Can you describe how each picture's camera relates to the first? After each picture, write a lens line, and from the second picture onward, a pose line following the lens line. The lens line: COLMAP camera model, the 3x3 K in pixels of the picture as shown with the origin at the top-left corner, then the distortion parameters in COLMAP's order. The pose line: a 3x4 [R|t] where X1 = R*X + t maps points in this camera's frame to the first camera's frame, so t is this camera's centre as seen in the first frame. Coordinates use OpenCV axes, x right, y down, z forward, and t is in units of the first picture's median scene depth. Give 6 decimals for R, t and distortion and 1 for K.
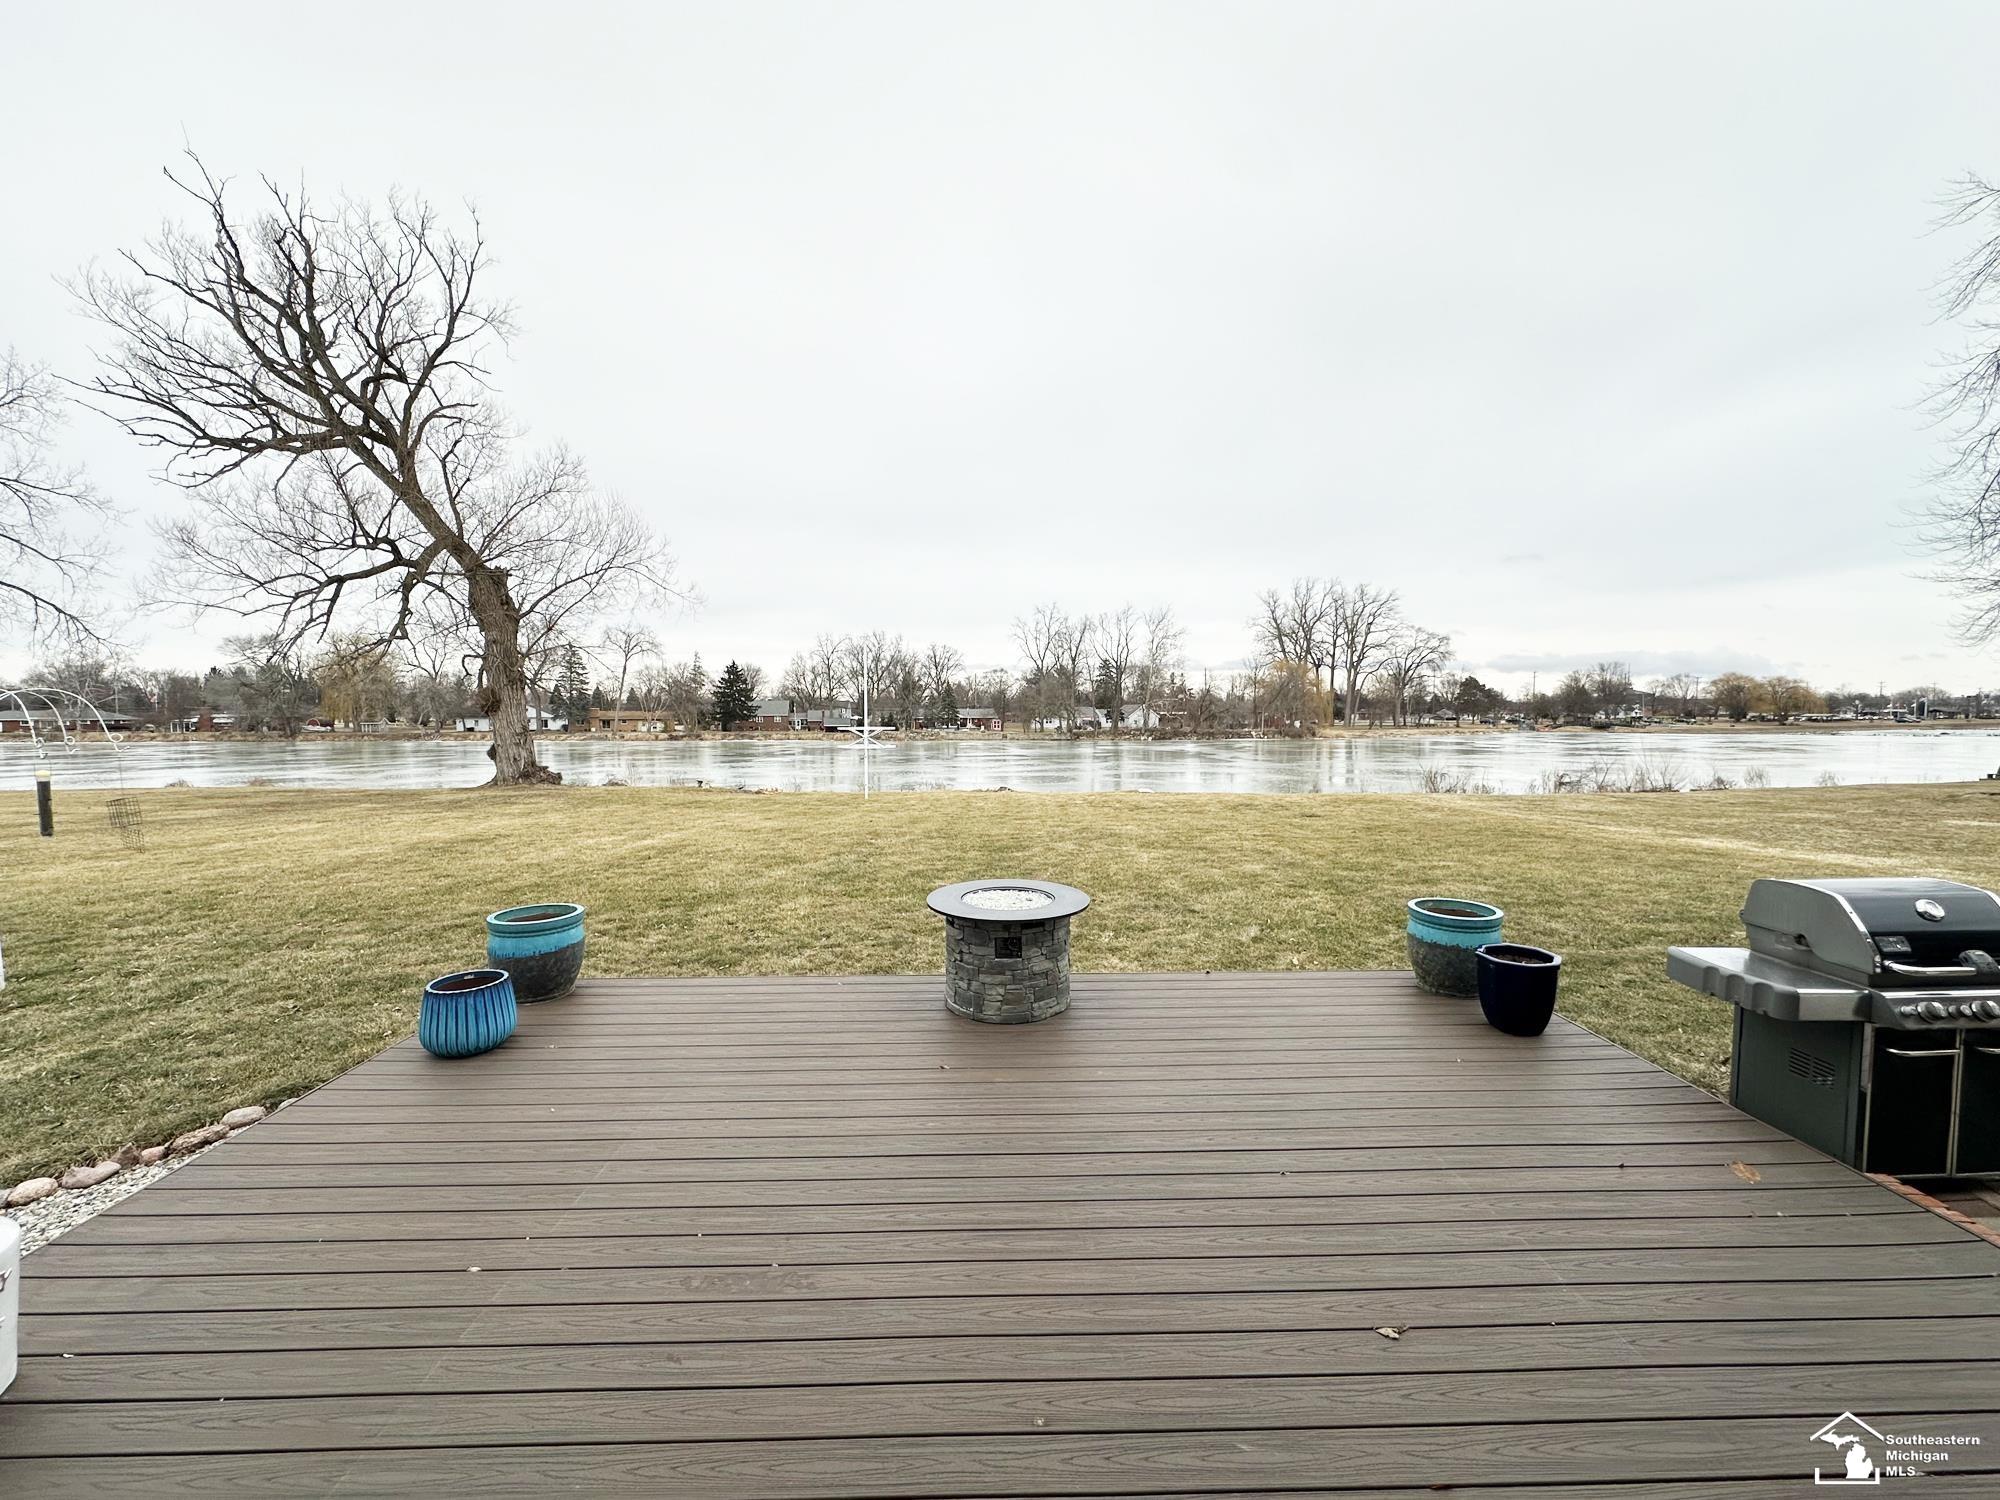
lens RADIAL K [[795.0, 0, 1005.0], [0, 795.0, 758.5], [0, 0, 1]] dist [0.001443, -0.000601]
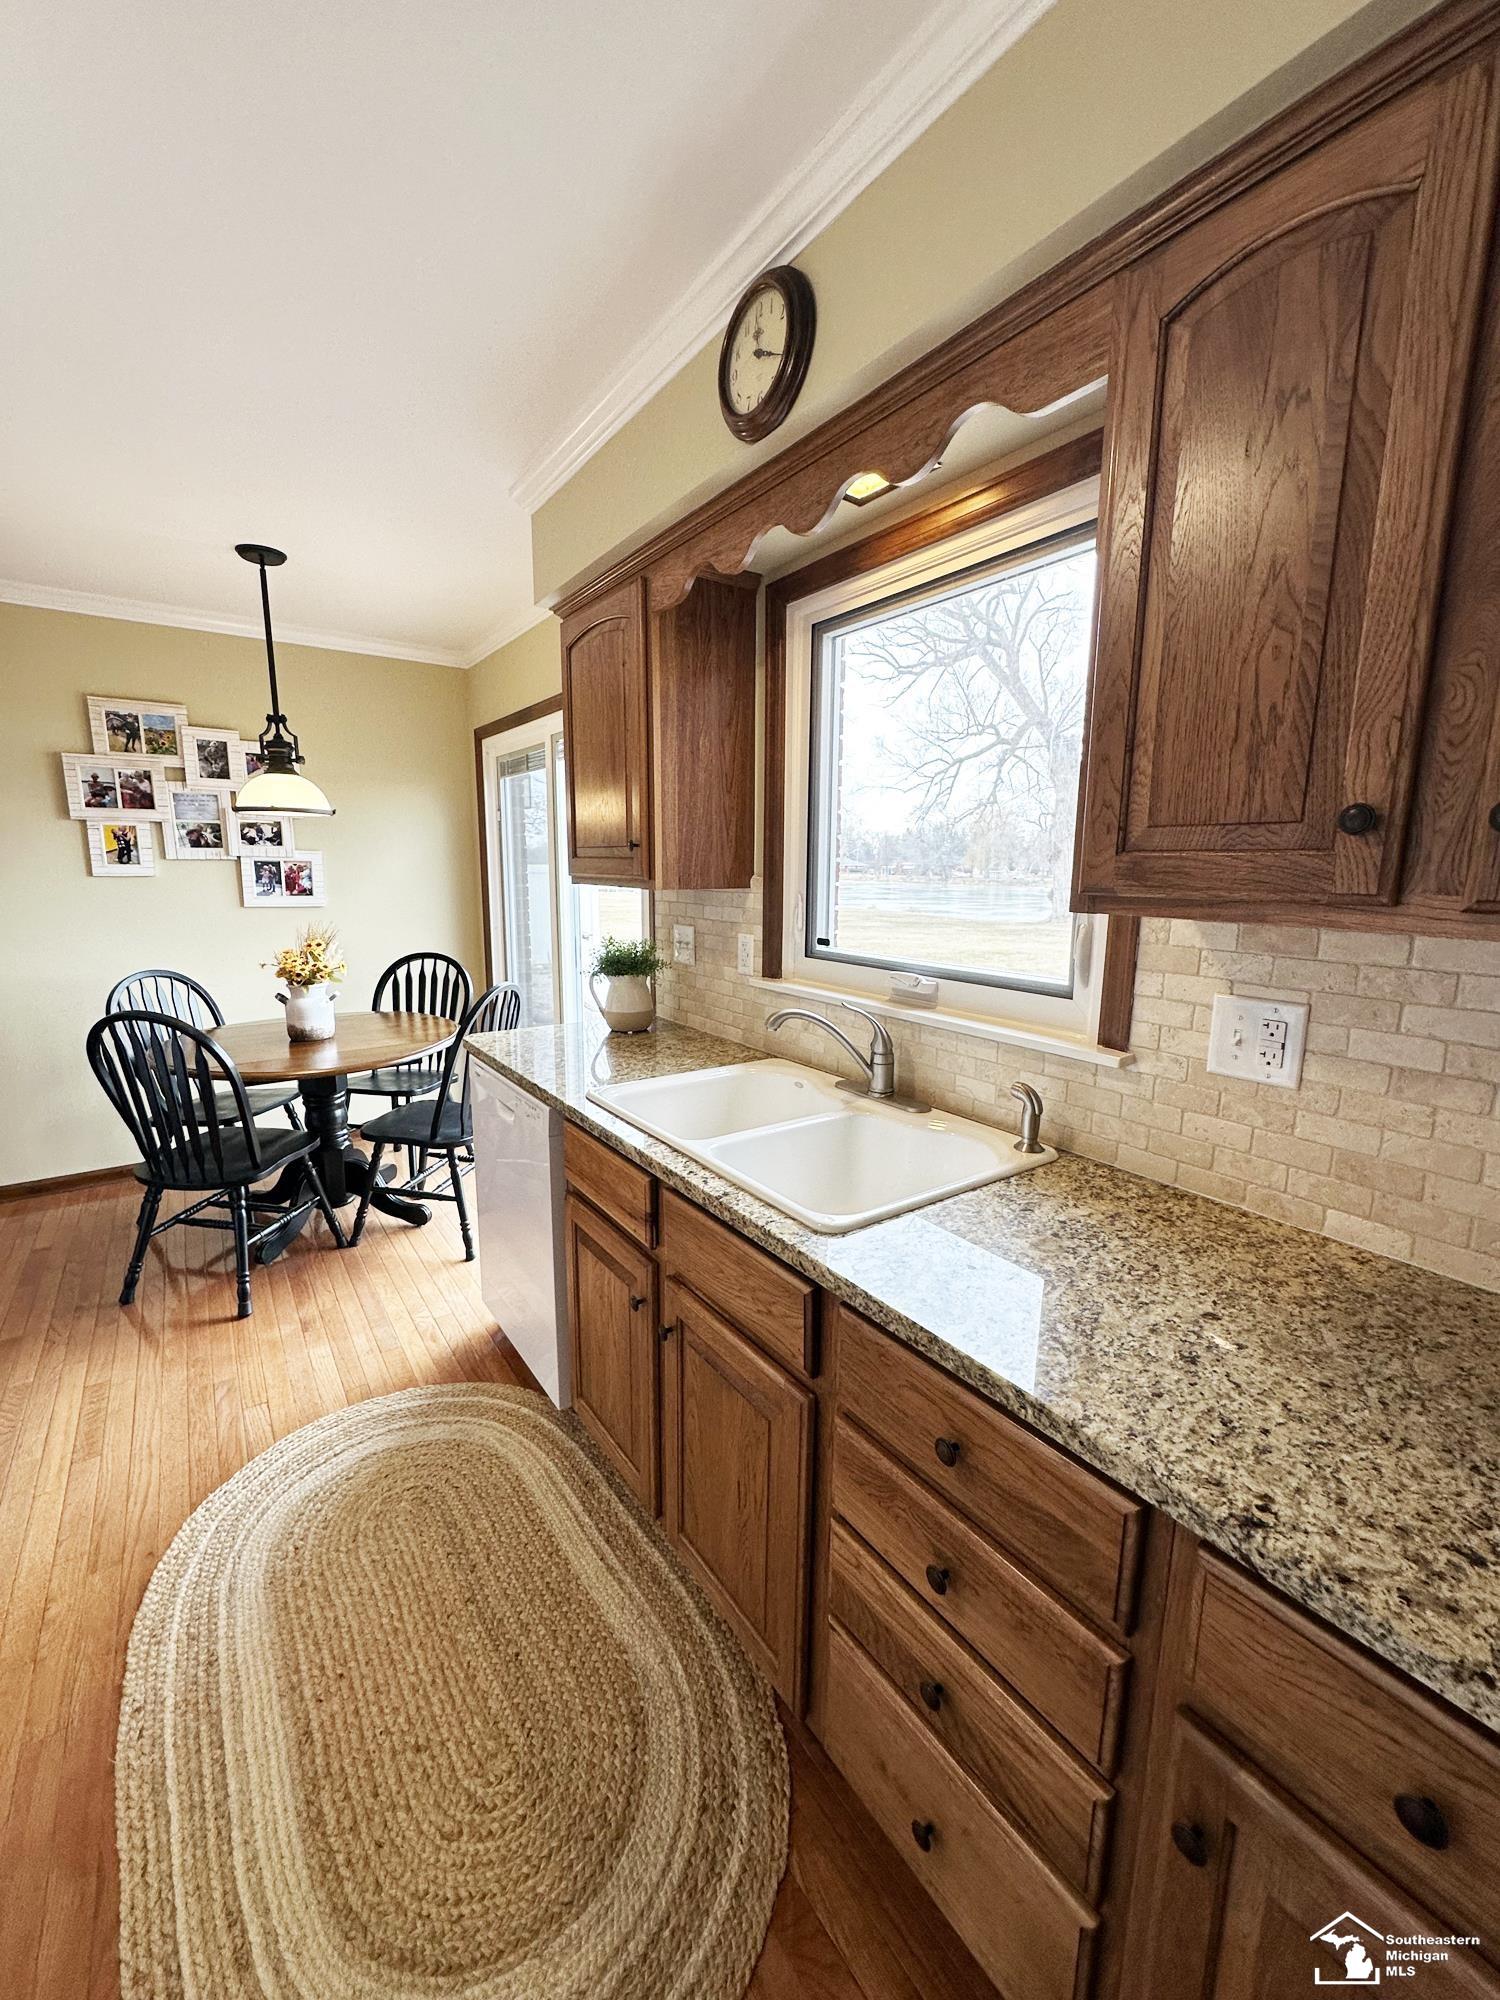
lens RADIAL K [[795.0, 0, 746.3], [0, 795.0, 1000.4], [0, 0, 1]] dist [0.001443, -0.000601]
pose [[0.560256, 0.149271, -0.814758, 0.113441], [-0.056893, 0.988240, 0.141933, 0.005506], [0.826363, -0.033165, 0.562160, -0.067523]]
